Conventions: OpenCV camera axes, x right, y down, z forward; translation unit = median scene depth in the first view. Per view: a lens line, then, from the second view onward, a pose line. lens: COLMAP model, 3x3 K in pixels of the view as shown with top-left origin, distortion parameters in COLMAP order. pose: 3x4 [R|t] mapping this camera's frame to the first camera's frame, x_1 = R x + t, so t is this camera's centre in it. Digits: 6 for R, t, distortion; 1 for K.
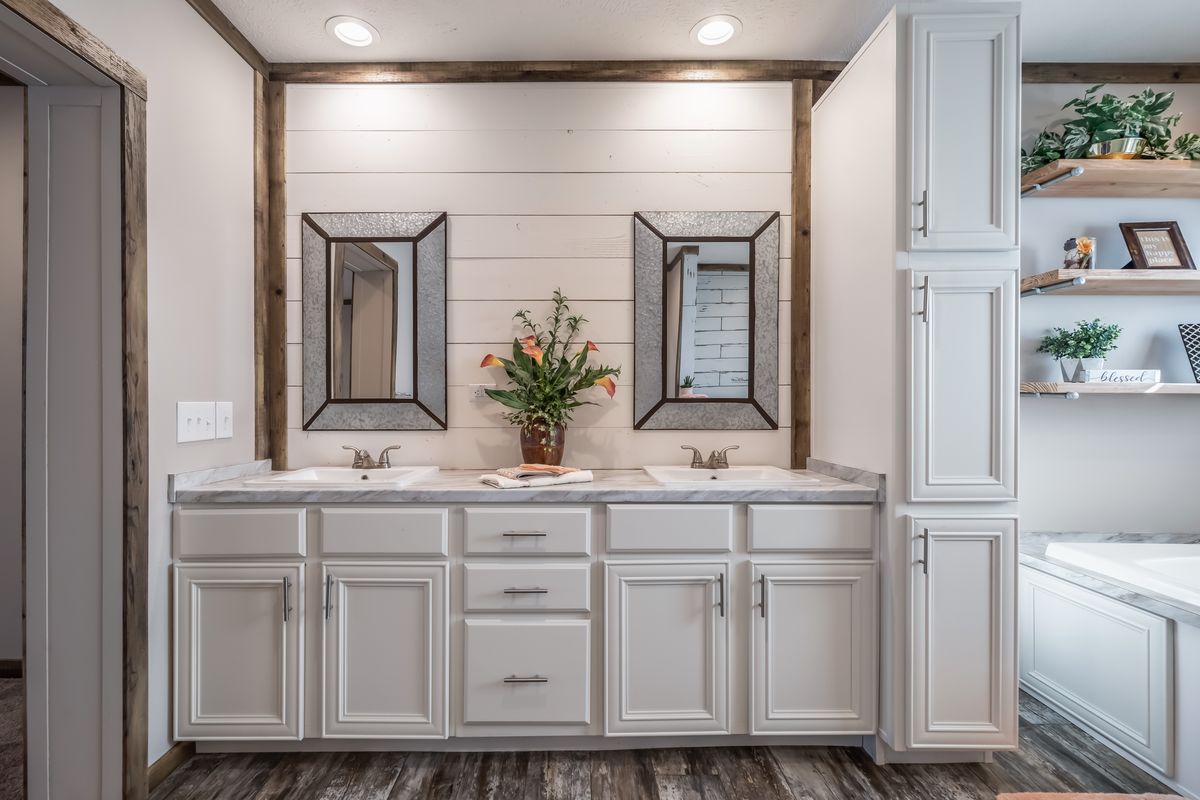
lens RADIAL K [[545.1, 0, 587.1], [0, 545.1, 400.2], [0, 0, 1]] dist [-0.010486, 0.000189]
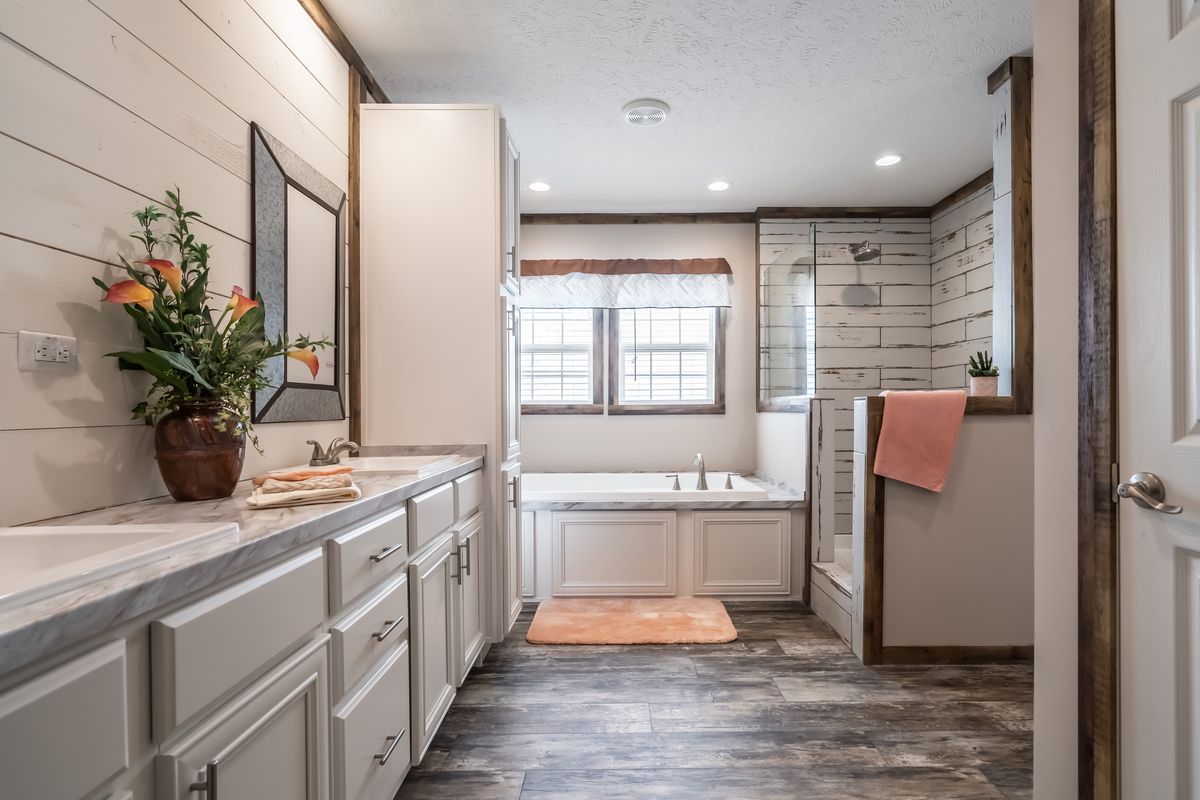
lens RADIAL K [[625.8, 0, 603.4], [0, 625.8, 412.1], [0, 0, 1]] dist [0.001995, 0.000269]
pose [[-0.003105, -0.005878, 0.999978, -0.763112], [0.005925, 0.999965, 0.005896, 0.037823], [-0.999978, 0.005943, -0.003070, 0.549104]]
